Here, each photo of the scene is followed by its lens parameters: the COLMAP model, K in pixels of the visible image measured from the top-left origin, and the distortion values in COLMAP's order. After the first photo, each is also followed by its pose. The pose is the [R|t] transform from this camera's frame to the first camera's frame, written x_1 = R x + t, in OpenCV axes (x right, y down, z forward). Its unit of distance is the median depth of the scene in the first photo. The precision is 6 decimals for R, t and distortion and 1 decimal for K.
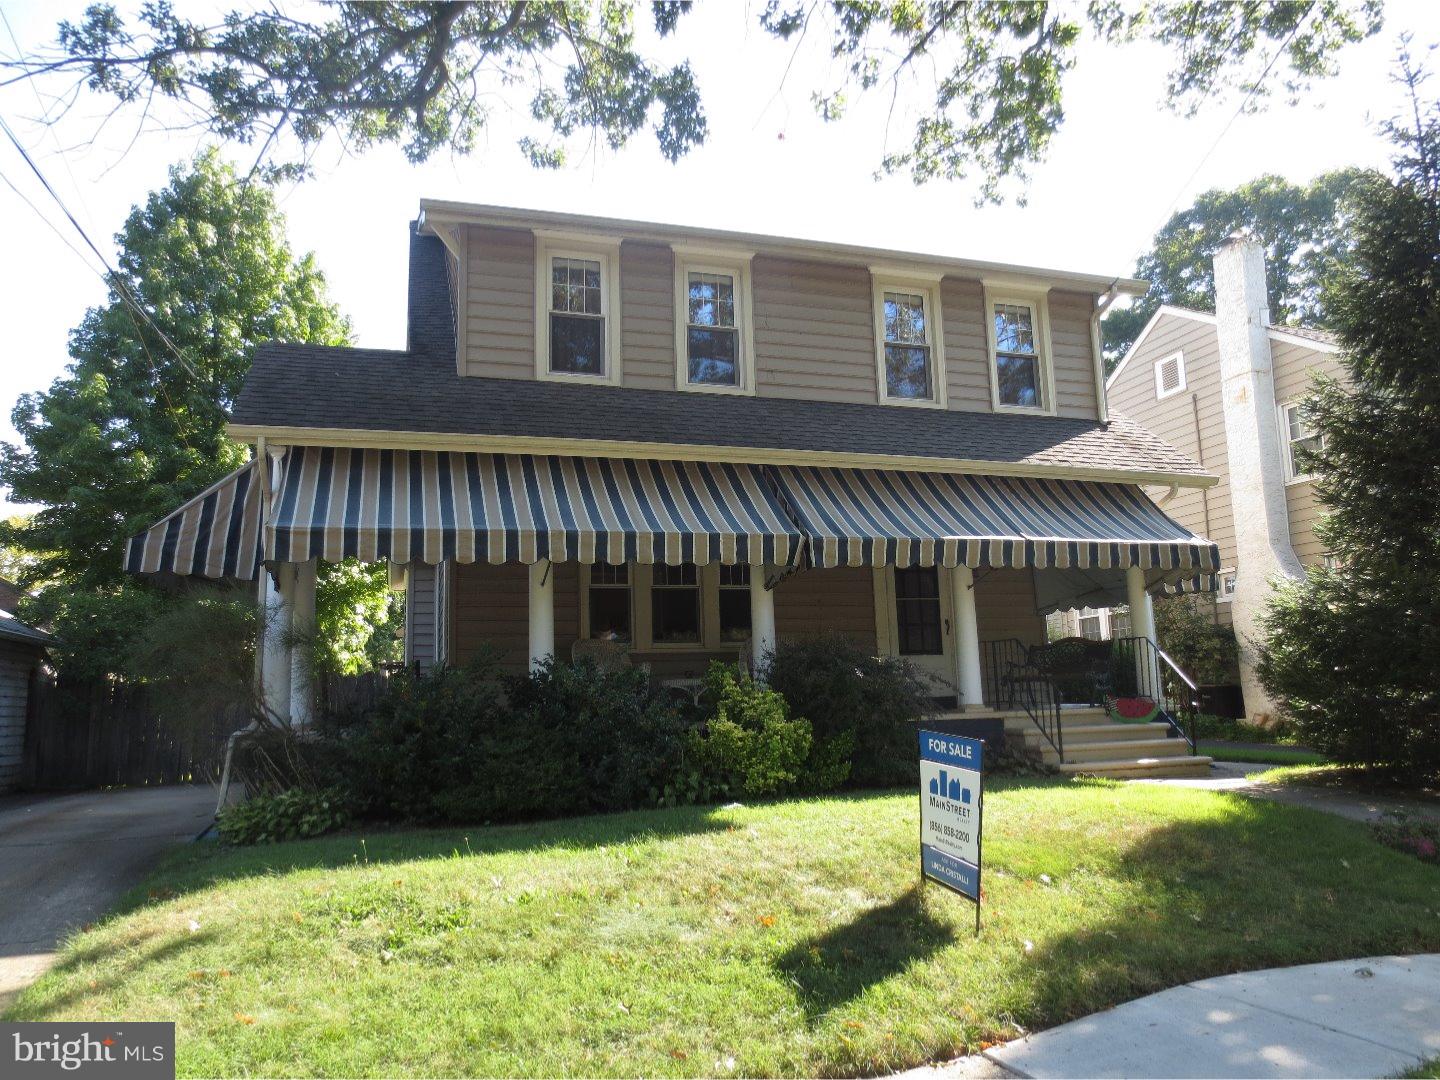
lens RADIAL K [[1005.5, 0, 713.2], [0, 1005.5, 542.9], [0, 0, 1]] dist [-0.022086, -0.002396]
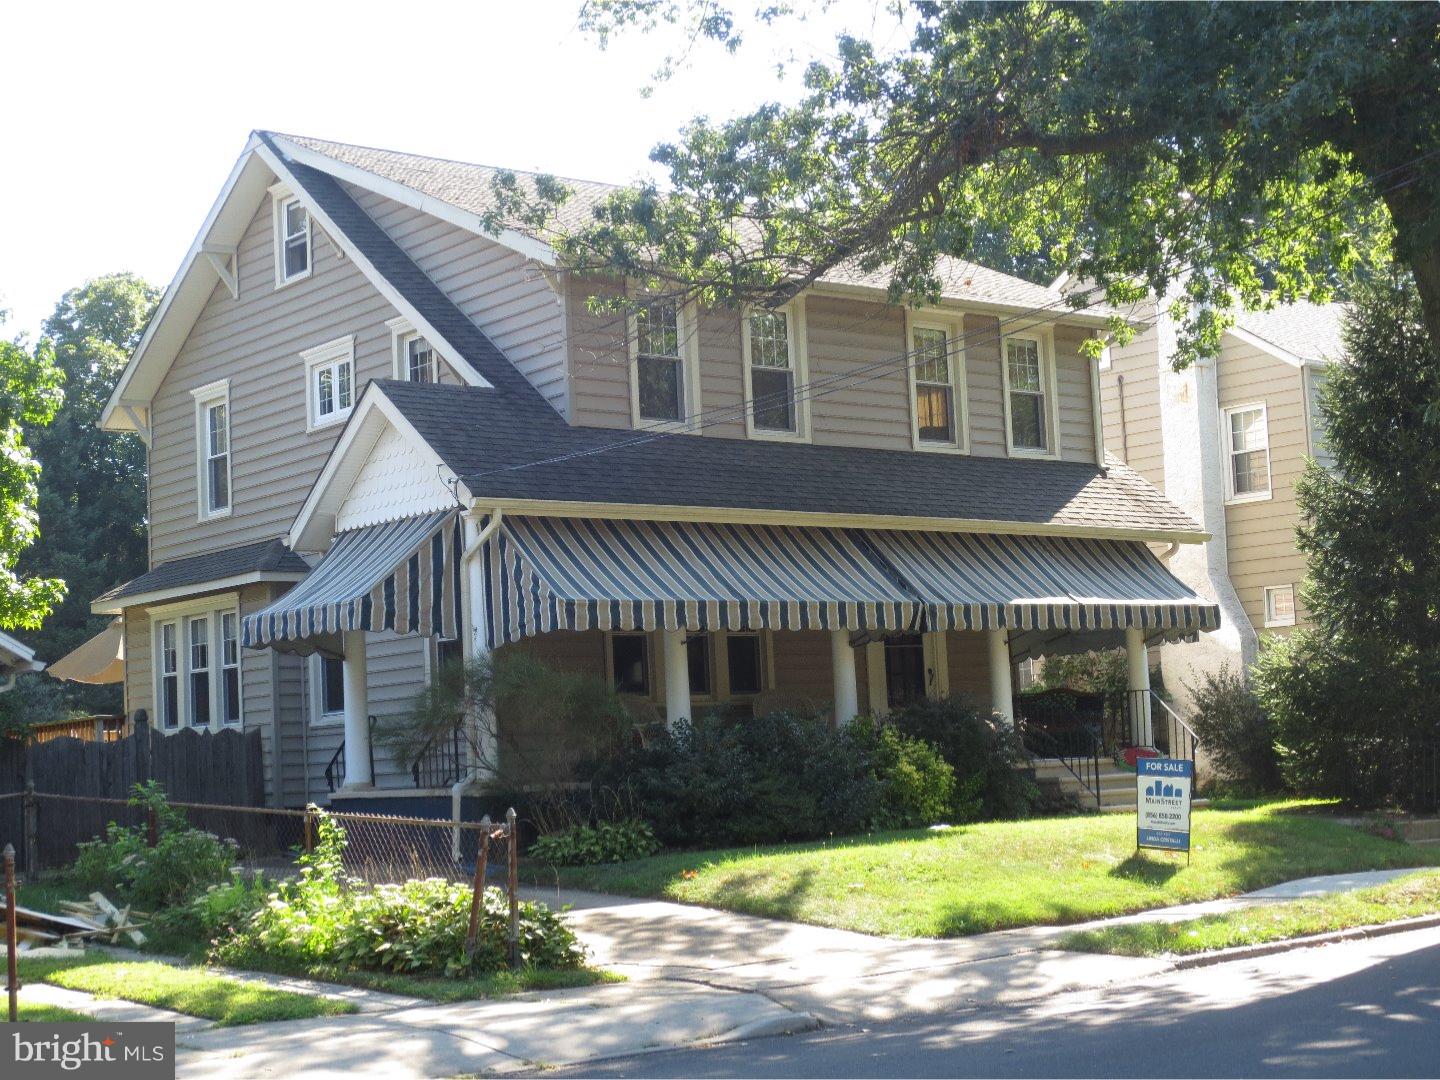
lens RADIAL K [[2272.9, 0, 721.7], [0, 2272.9, 540.1], [0, 0, 1]] dist [-0.099633, 0.000000]
pose [[0.931601, 0.020907, 0.362882, -0.865287], [-0.036098, 0.998731, 0.035130, -0.132131], [-0.361687, -0.045826, 0.931173, -1.055079]]
